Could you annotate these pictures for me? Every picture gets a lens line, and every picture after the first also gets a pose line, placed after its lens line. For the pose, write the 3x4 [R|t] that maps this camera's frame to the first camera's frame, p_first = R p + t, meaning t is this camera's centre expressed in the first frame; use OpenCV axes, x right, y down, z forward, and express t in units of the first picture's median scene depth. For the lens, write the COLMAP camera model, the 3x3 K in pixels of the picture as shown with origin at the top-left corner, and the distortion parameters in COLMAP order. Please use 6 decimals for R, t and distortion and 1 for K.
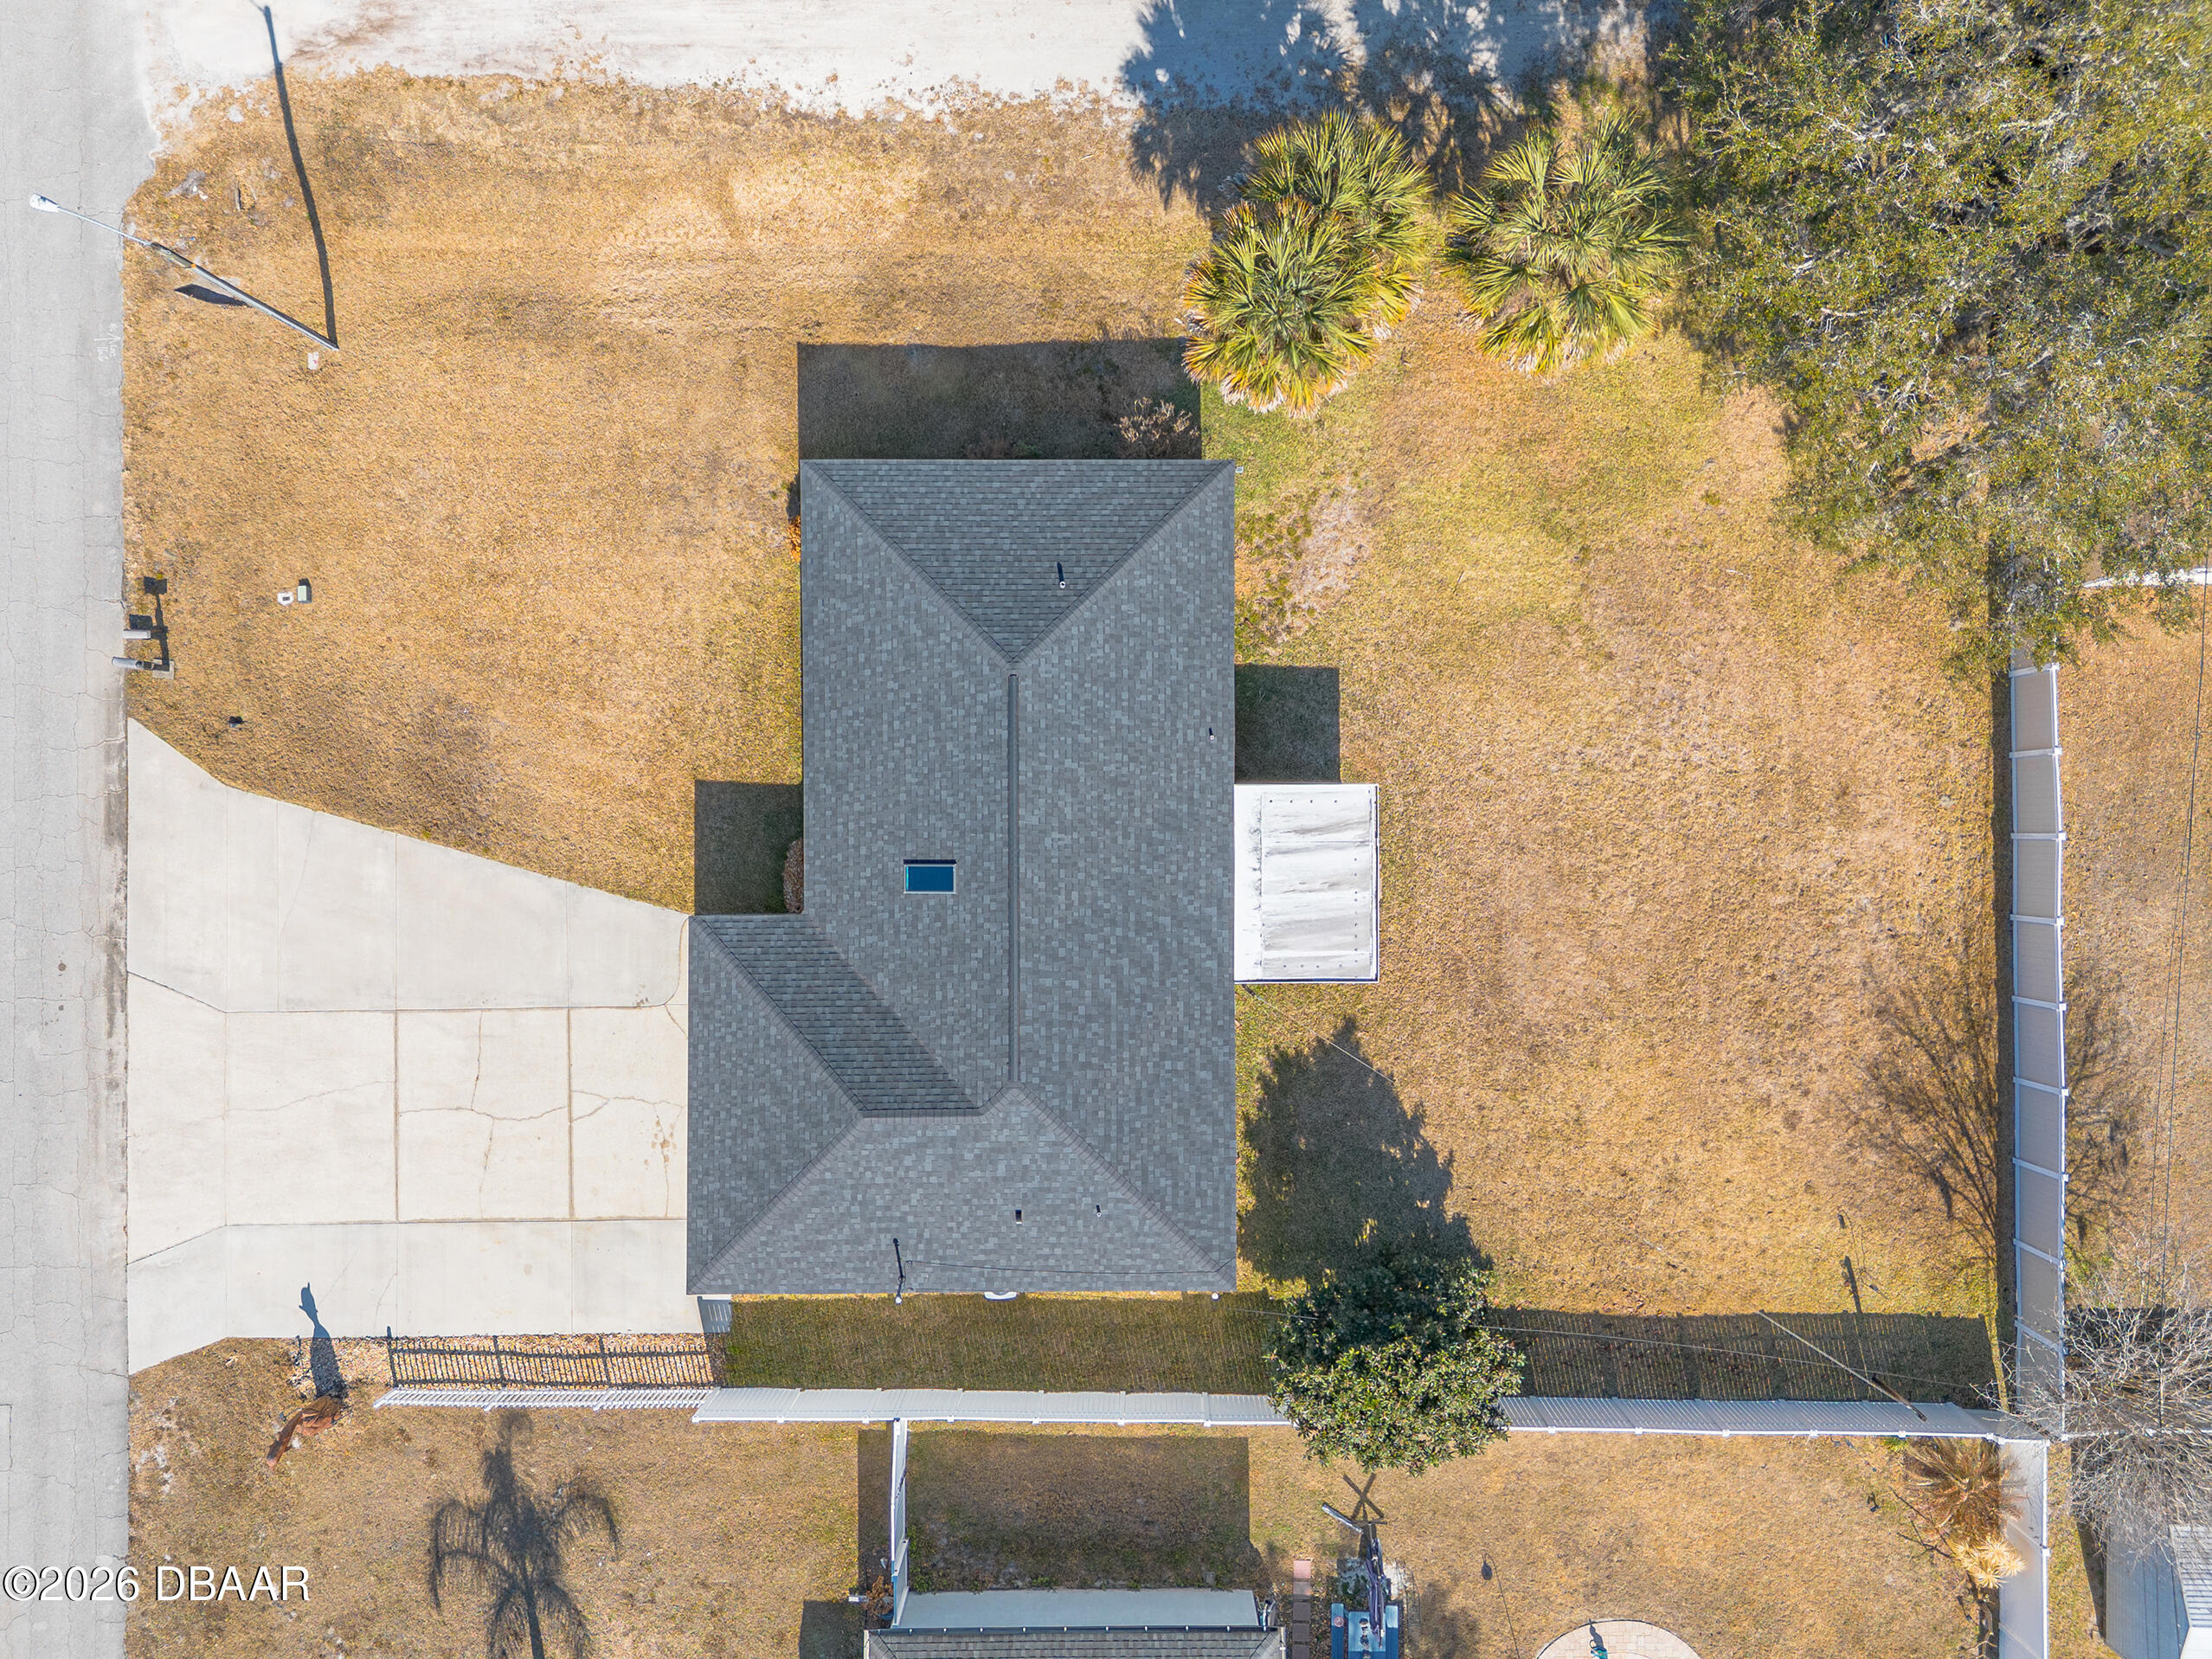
lens RADIAL K [[1613.5, 0, 1113.8], [0, 1613.5, 851.6], [0, 0, 1]] dist [0.105418, -0.121685]
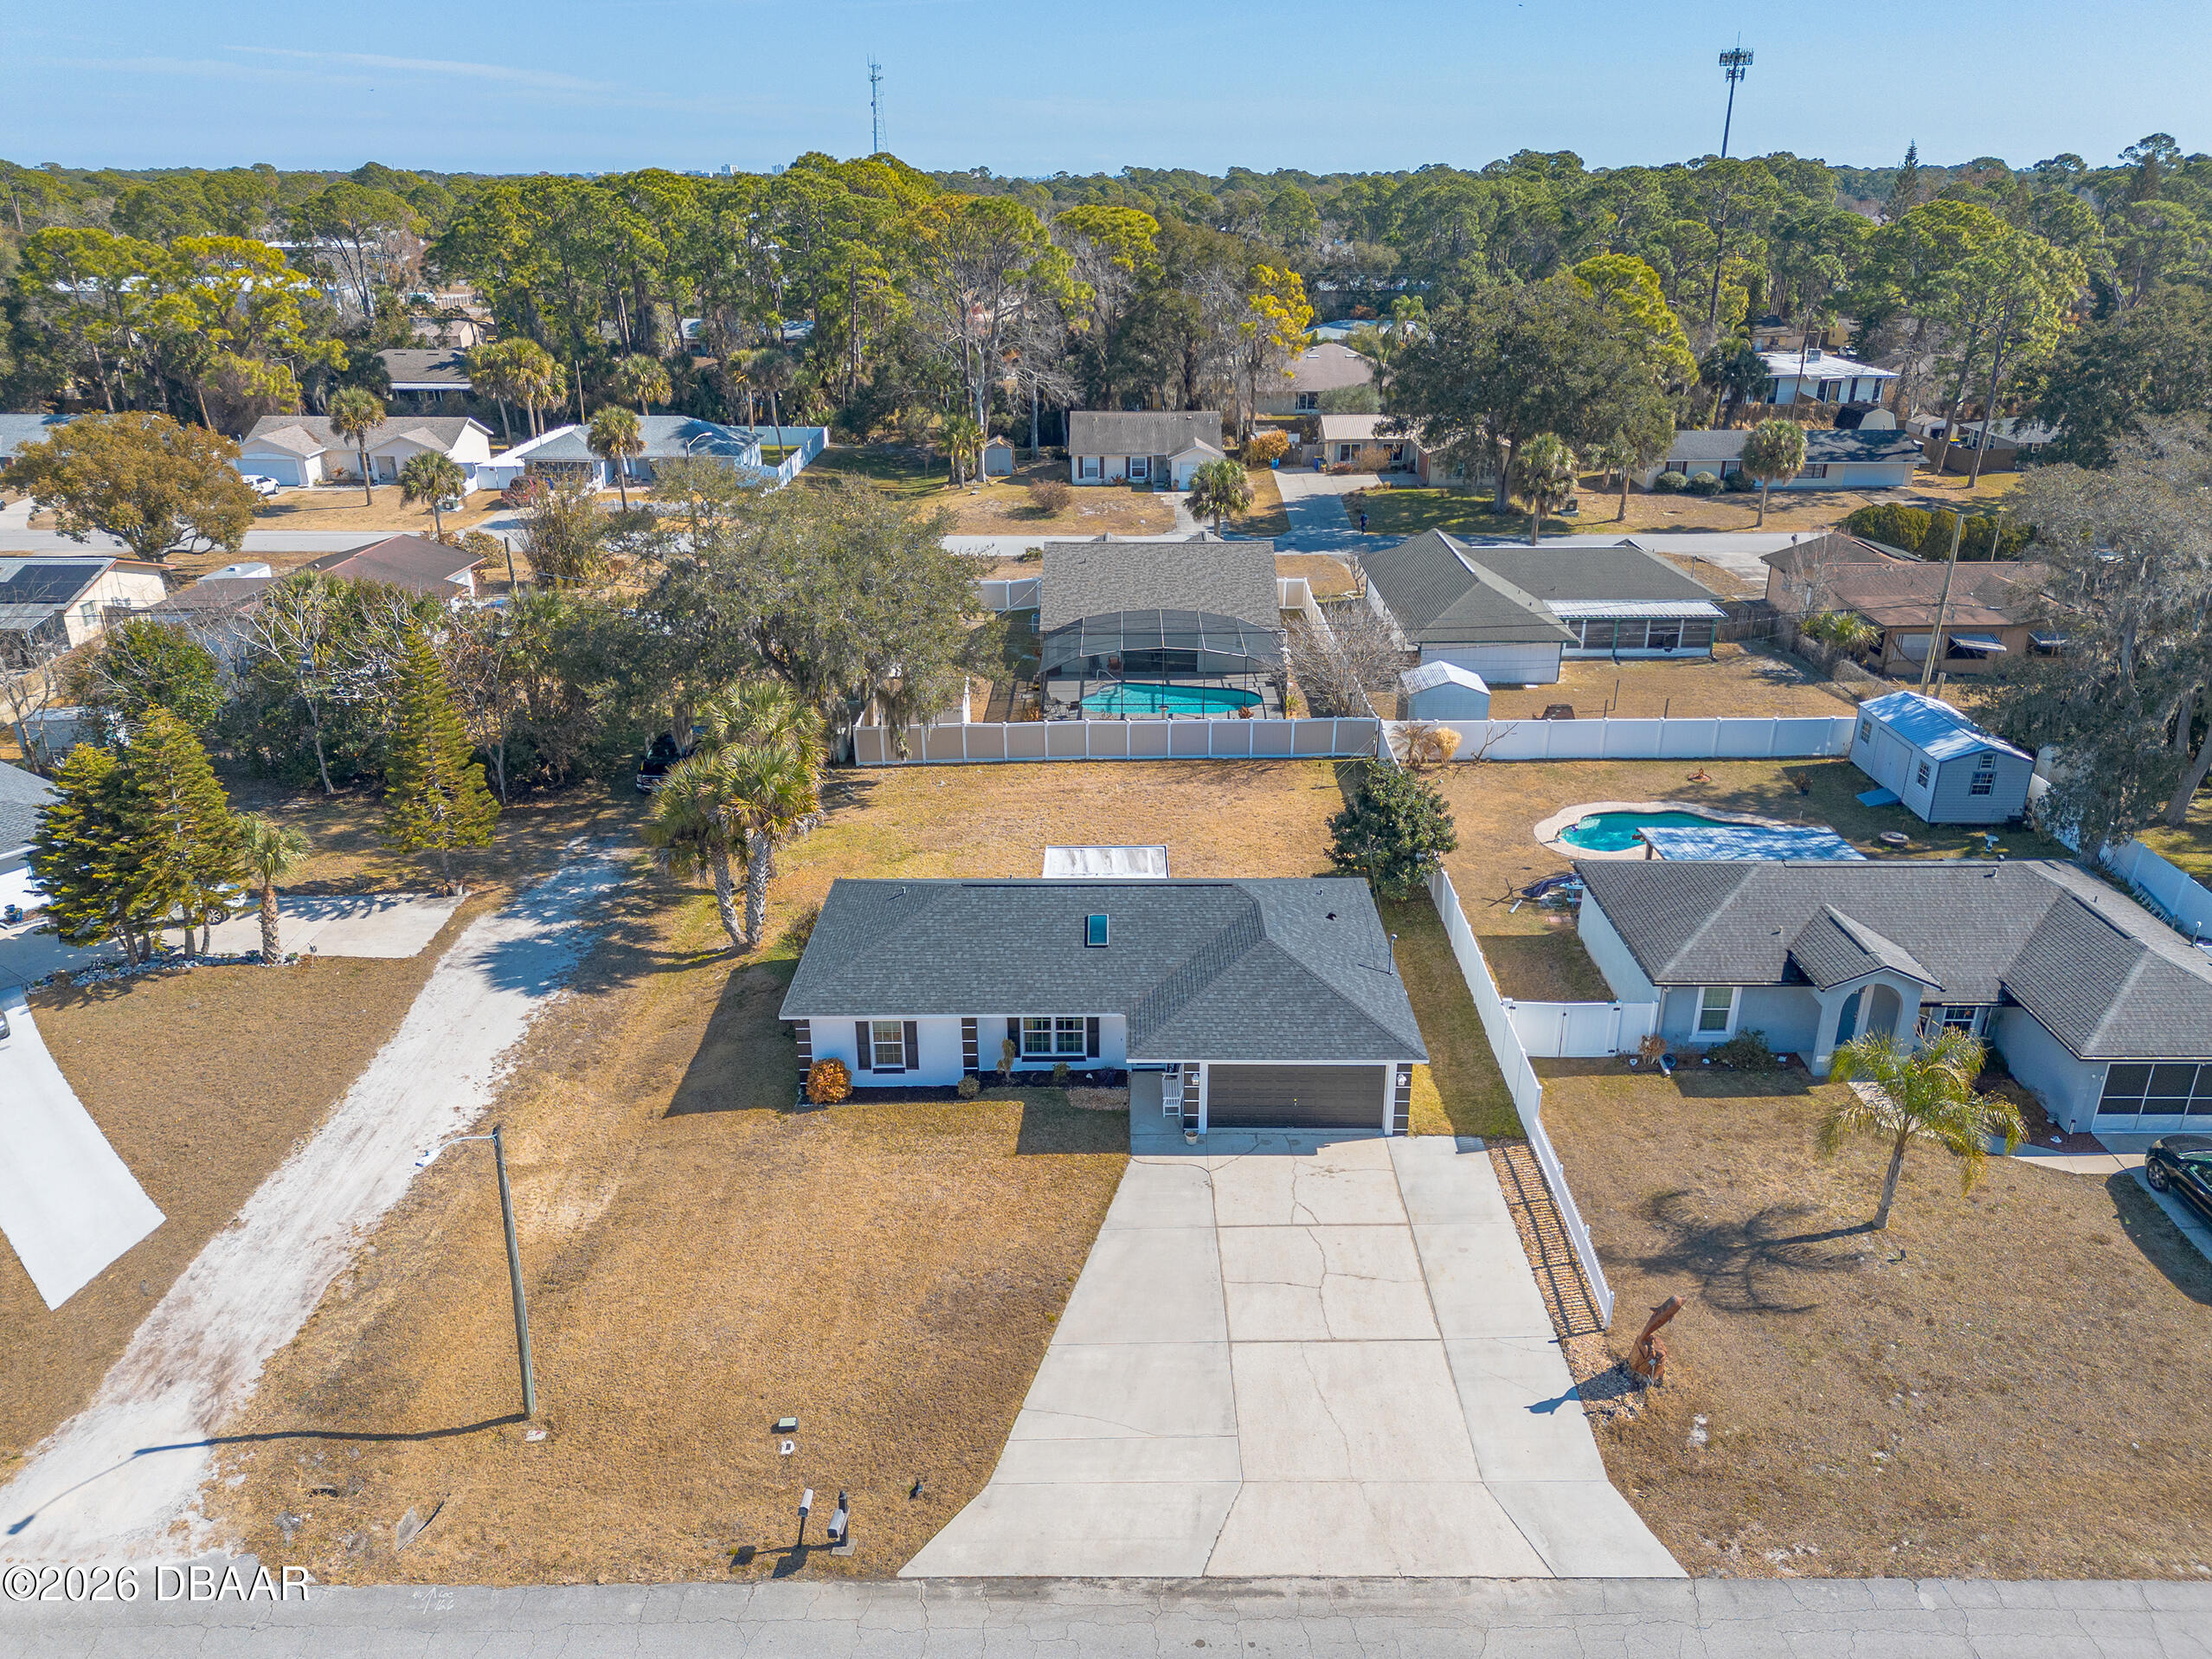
lens RADIAL K [[1569.3, 0, 1124.8], [0, 1569.3, 827.7], [0, 0, 1]] dist [0.104689, -0.124736]
pose [[-0.000353, -0.384278, 0.923217, -1.202017], [0.999982, -0.005737, -0.002006, 0.037832], [0.006068, 0.923200, 0.384273, 0.344963]]
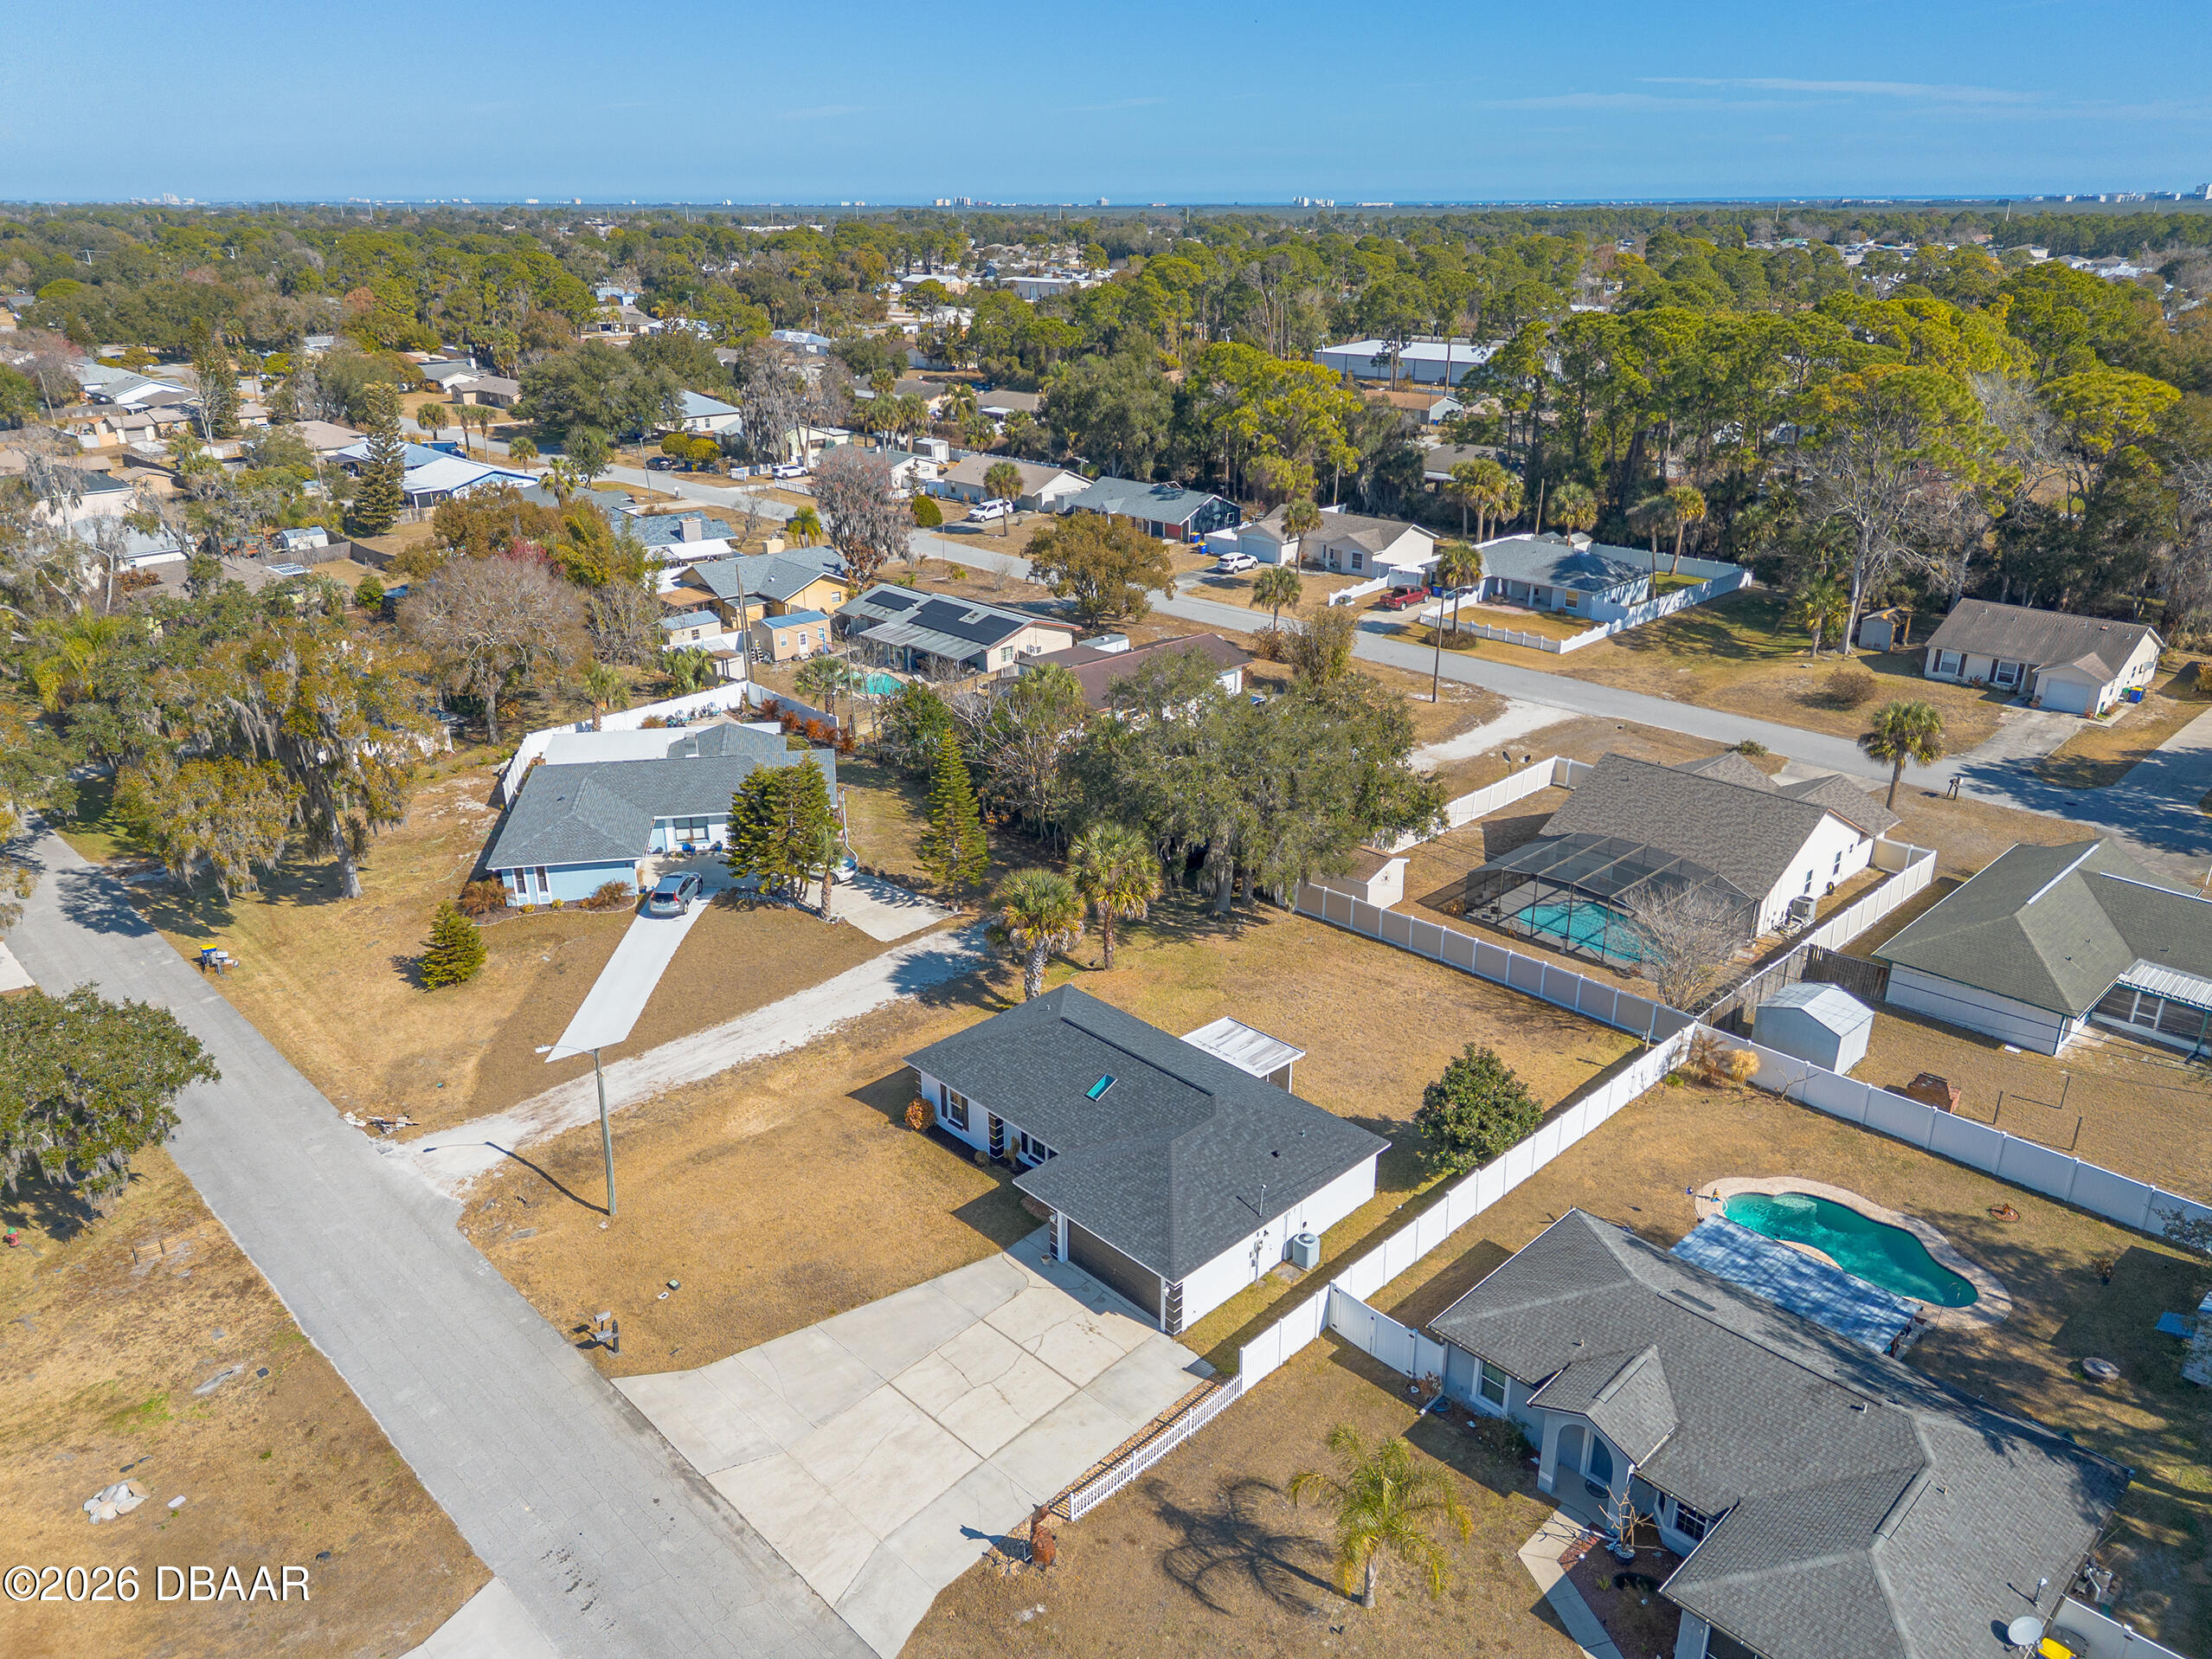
lens RADIAL K [[1568.1, 0, 1106.0], [0, 1568.1, 829.5], [0, 0, 1]] dist [0.104213, -0.121611]
pose [[0.717240, -0.263475, 0.645096, -1.056737], [0.696773, 0.259672, -0.668639, 1.015421], [0.008656, 0.929059, 0.369829, 0.057350]]
